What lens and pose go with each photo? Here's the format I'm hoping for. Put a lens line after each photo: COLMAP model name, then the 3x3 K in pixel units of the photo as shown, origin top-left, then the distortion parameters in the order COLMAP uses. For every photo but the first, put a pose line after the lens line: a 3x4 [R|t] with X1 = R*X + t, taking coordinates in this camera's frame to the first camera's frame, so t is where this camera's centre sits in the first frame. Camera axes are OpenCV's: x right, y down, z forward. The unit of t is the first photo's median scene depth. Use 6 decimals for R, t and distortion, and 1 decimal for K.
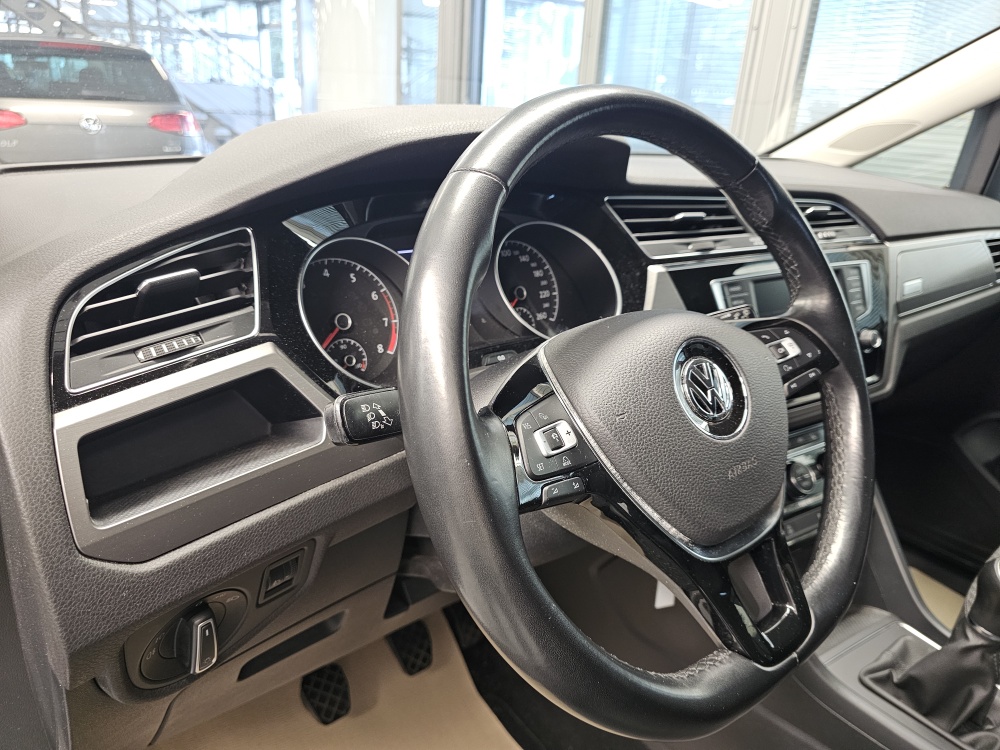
lens RADIAL K [[680.2, 0, 493.5], [0, 680.2, 388.5], [0, 0, 1]] dist [0.054752, -0.059172]
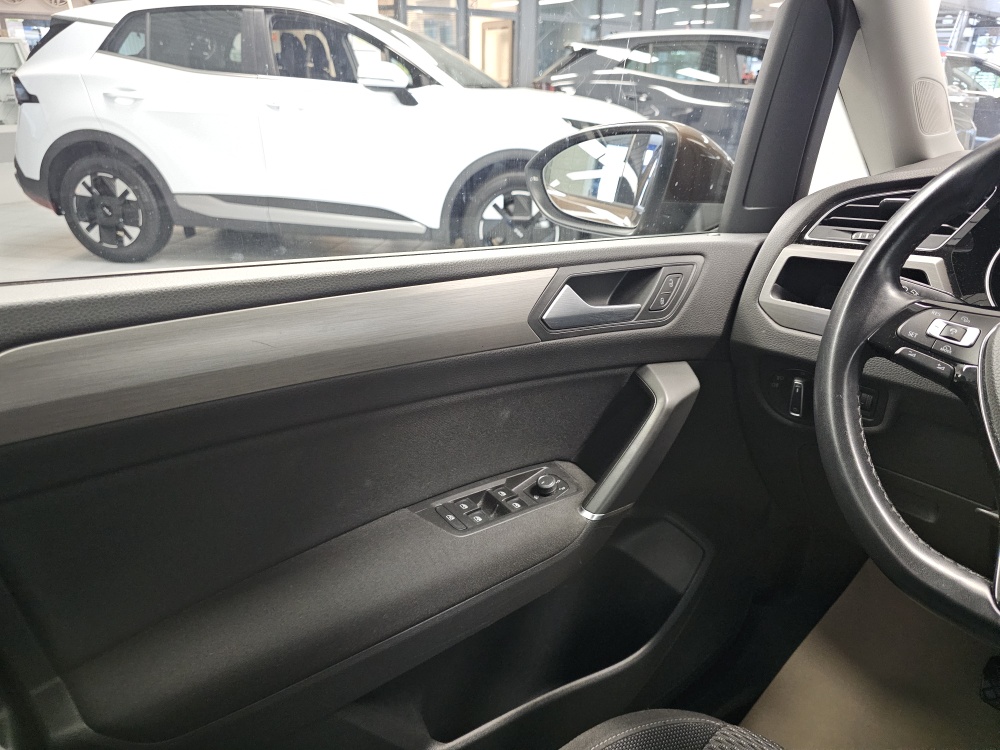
lens RADIAL K [[680.2, 0, 498.1], [0, 680.2, 378.9], [0, 0, 1]] dist [0.054752, -0.059172]
pose [[0.004191, 0.345356, -0.938462, 0.849266], [-0.398878, 0.861158, 0.315126, 0.050931], [0.916995, 0.373011, 0.141364, 0.018131]]
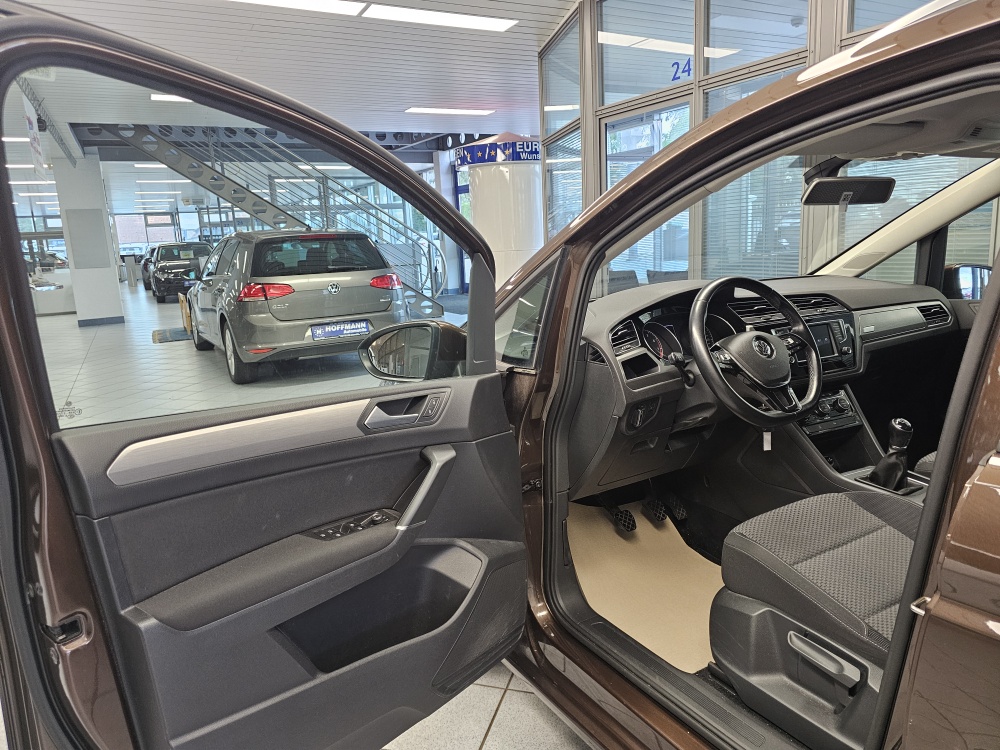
lens RADIAL K [[680.2, 0, 498.7], [0, 680.2, 364.9], [0, 0, 1]] dist [0.054752, -0.059172]
pose [[0.986138, -0.075696, -0.147657, -0.427012], [0.044073, 0.977407, -0.206721, 0.590583], [0.159969, 0.197347, 0.967194, -2.118547]]
